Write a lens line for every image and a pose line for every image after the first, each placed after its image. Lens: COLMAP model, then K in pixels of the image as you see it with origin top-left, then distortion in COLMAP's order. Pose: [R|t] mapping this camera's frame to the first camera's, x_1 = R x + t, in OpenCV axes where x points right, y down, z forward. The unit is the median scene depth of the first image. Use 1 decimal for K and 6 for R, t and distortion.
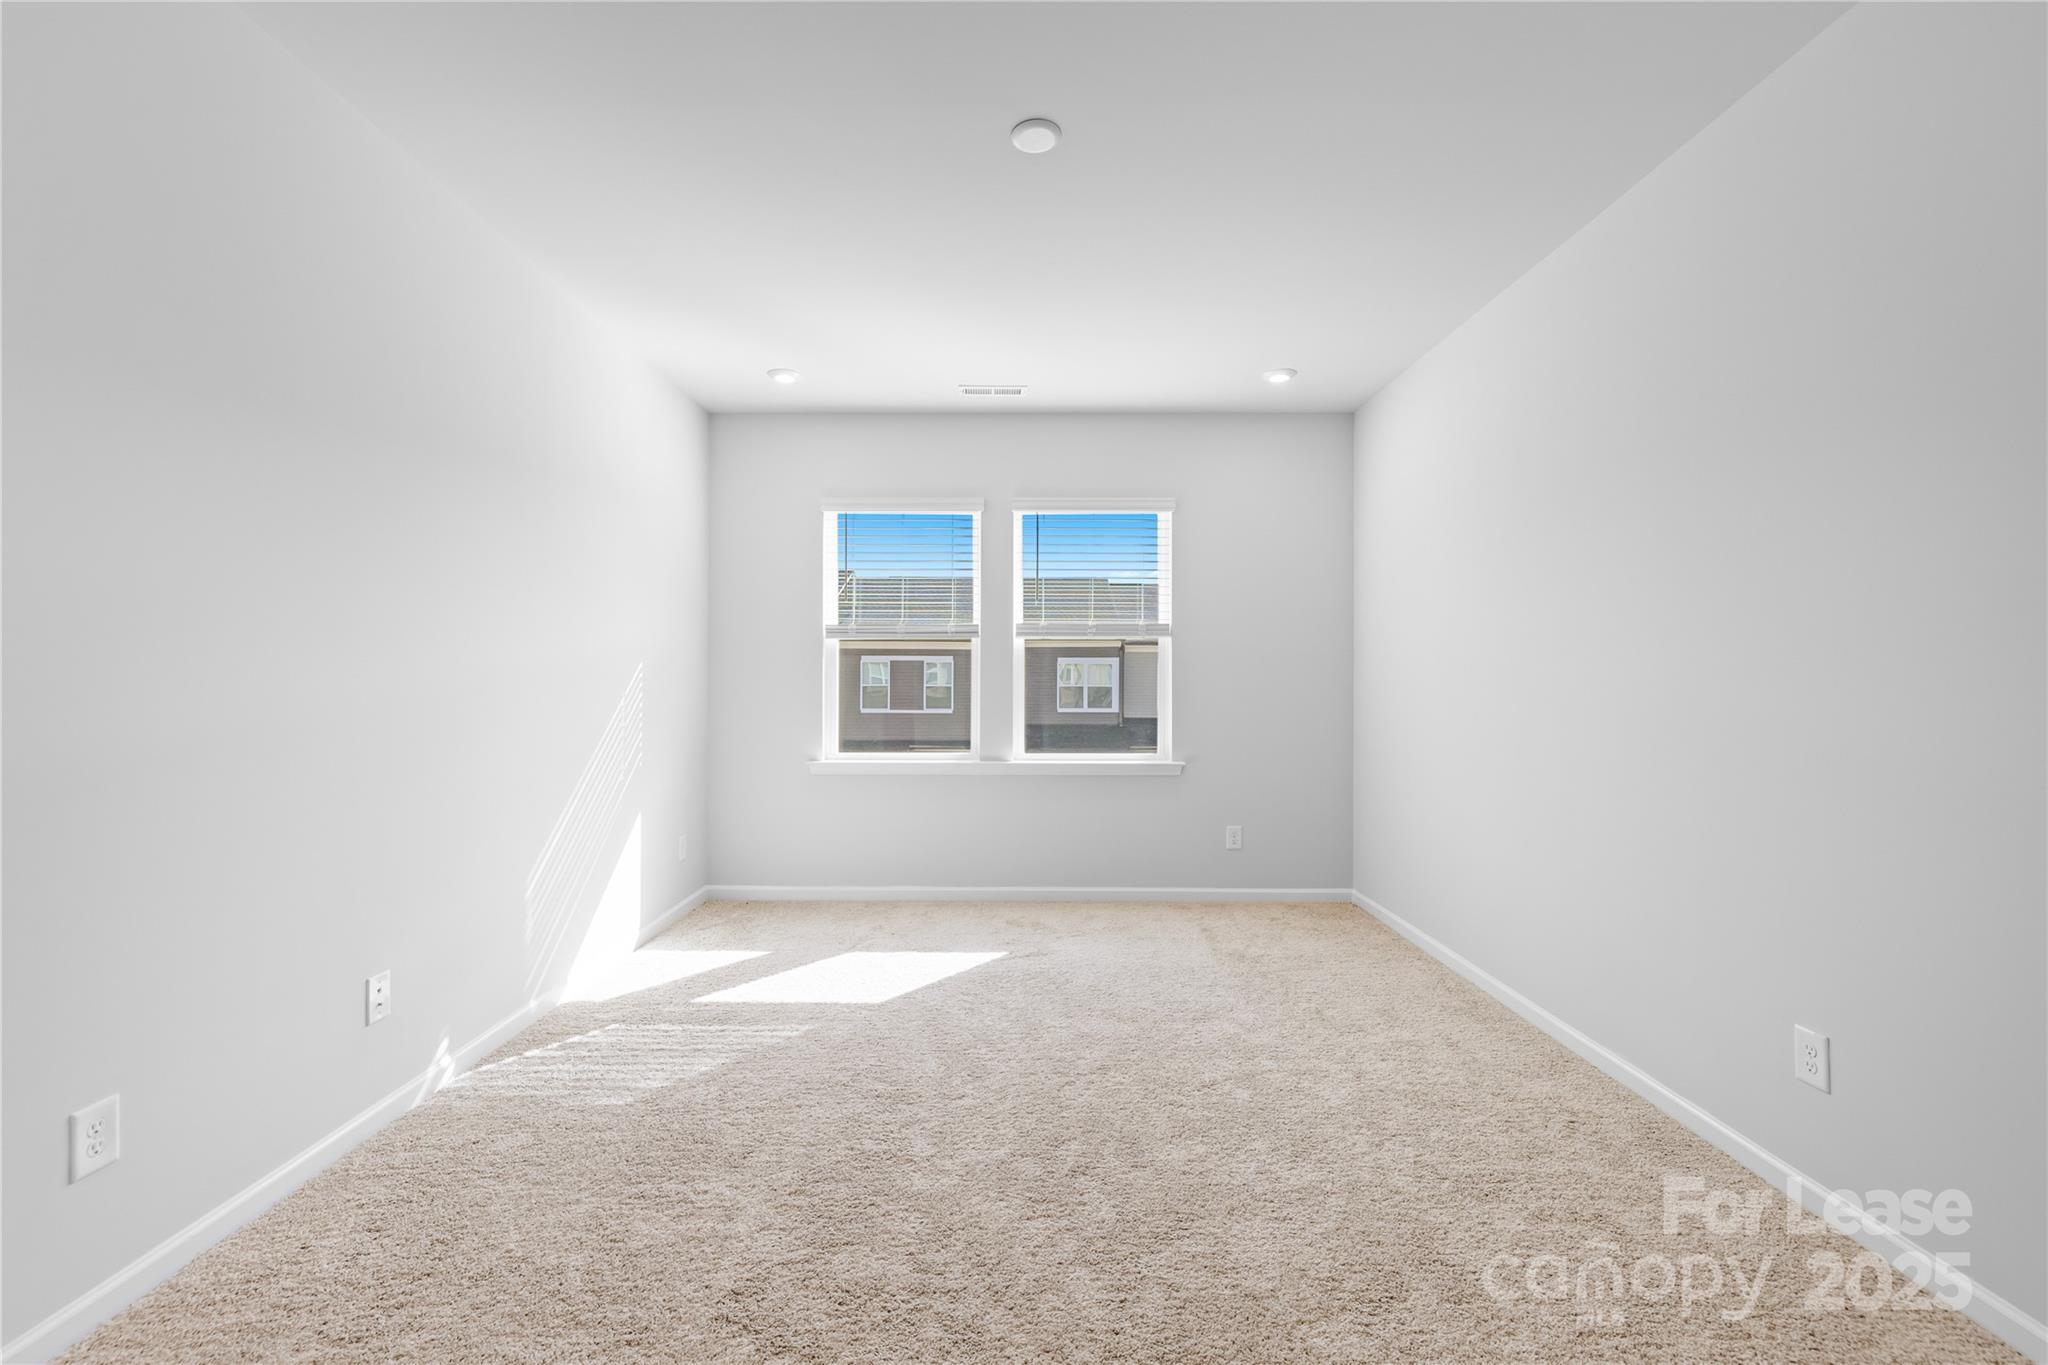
lens RADIAL K [[870.2, 0, 974.0], [0, 870.2, 673.2], [0, 0, 1]] dist [0.001006, -0.000207]
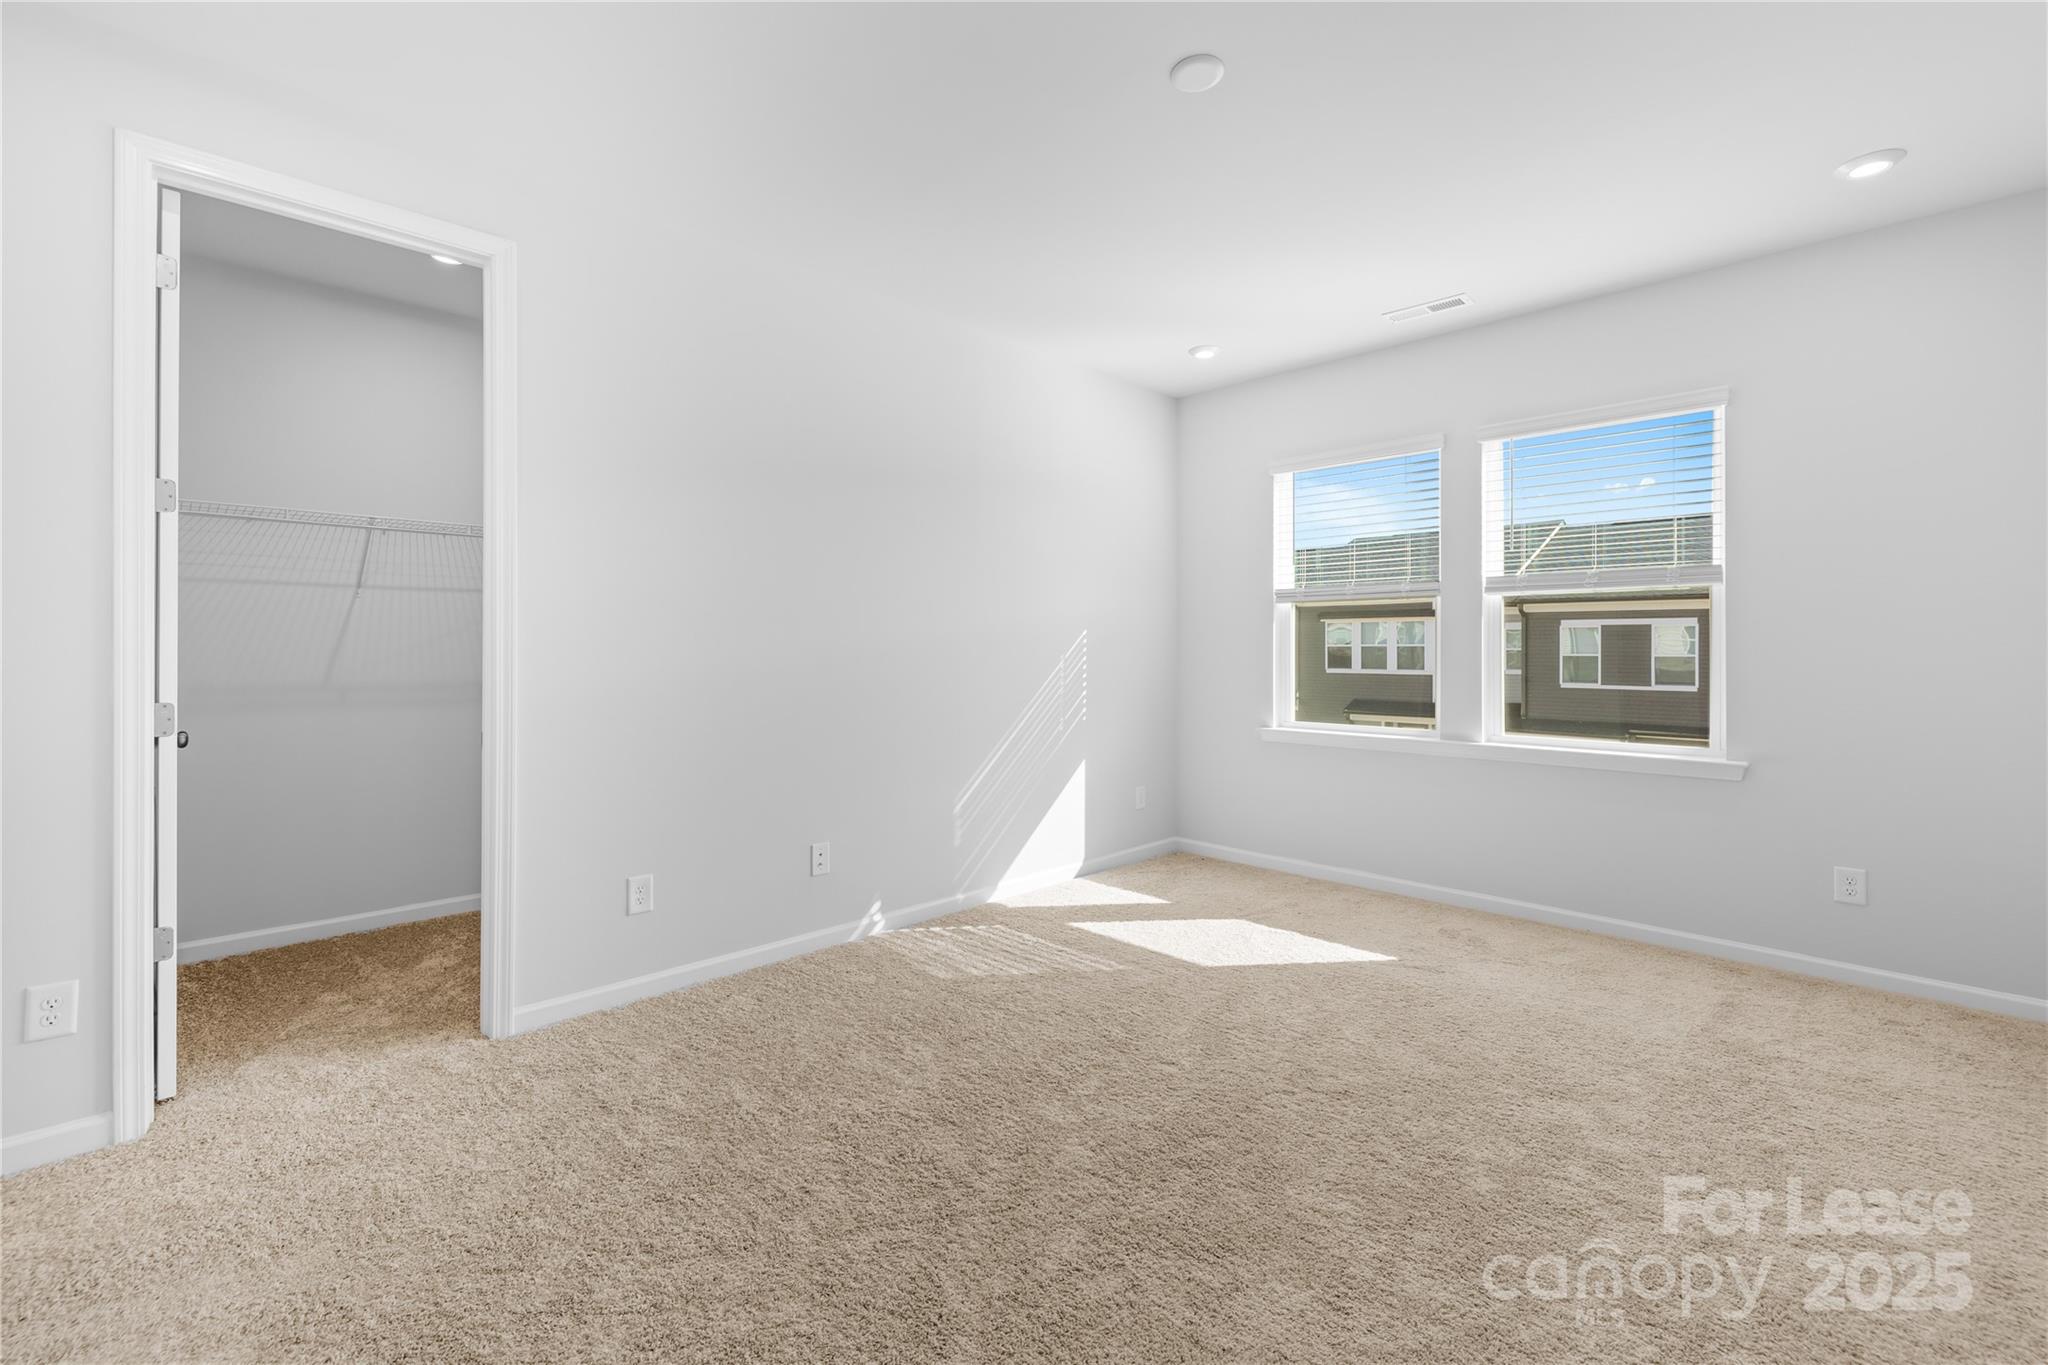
lens RADIAL K [[874.9, 0, 1027.4], [0, 874.9, 642.5], [0, 0, 1]] dist [0.003050, -0.000084]
pose [[0.712410, -0.005027, -0.701745, 0.408174], [0.004637, 0.999986, -0.002456, 0.006845], [0.701748, -0.001505, 0.712424, 0.125925]]
